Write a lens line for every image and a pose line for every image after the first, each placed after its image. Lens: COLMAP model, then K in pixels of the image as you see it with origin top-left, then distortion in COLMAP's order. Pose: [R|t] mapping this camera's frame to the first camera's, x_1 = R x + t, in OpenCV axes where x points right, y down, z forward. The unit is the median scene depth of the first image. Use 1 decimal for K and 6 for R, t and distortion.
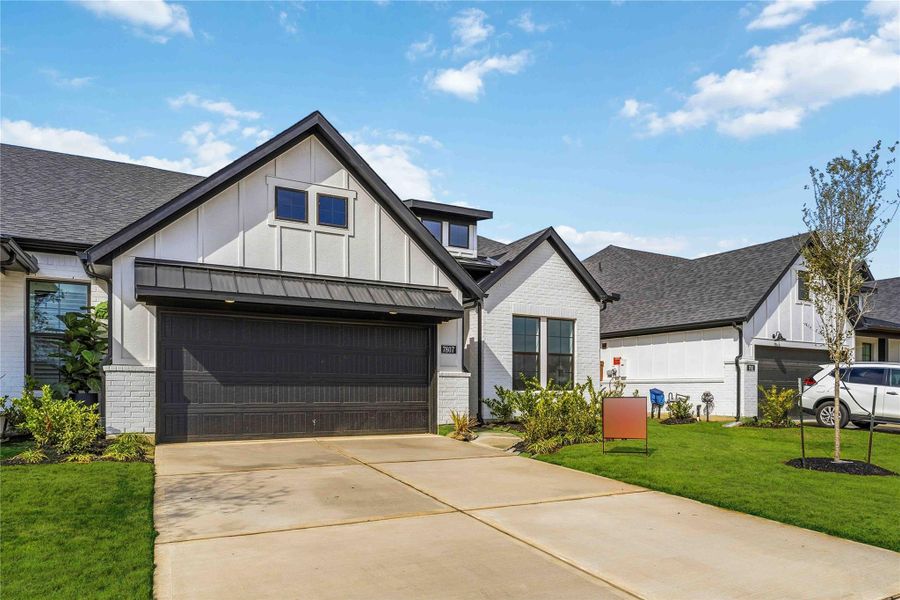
lens RADIAL K [[558.9, 0, 450.6], [0, 558.9, 386.1], [0, 0, 1]] dist [0.000344, 0.000663]
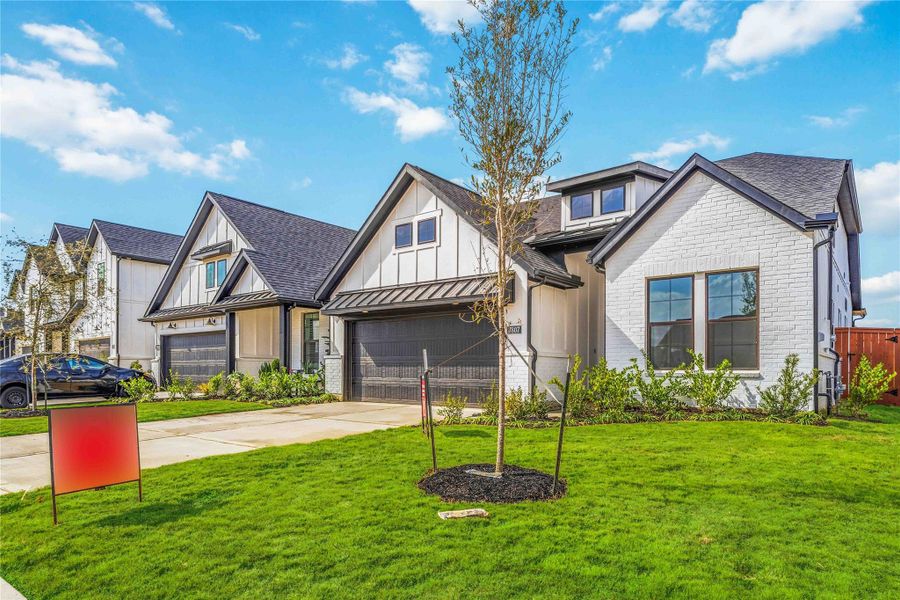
lens RADIAL K [[553.5, 0, 448.8], [0, 553.5, 375.8], [0, 0, 1]] dist [-0.003760, -0.000775]
pose [[0.403266, 0.004851, -0.915070, 0.956408], [0.001074, 0.999983, 0.005775, 0.014836], [0.915082, -0.003311, 0.403254, 0.512745]]
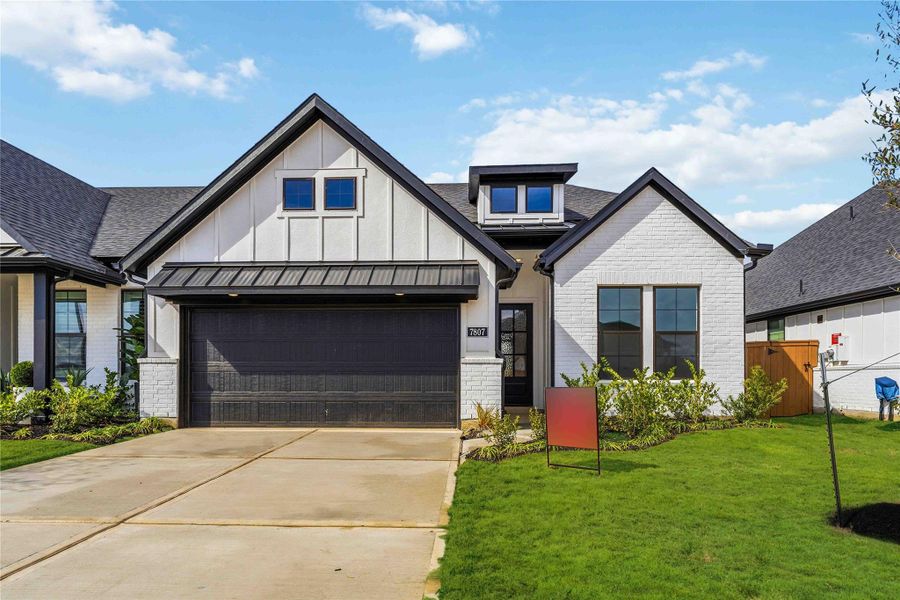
lens RADIAL K [[553.5, 0, 448.8], [0, 553.5, 375.8], [0, 0, 1]] dist [-0.003760, -0.000775]
pose [[0.866608, -0.004708, -0.498968, 0.413014], [0.003884, 0.999989, -0.002690, 0.004318], [0.498975, 0.000393, 0.866616, 0.258804]]
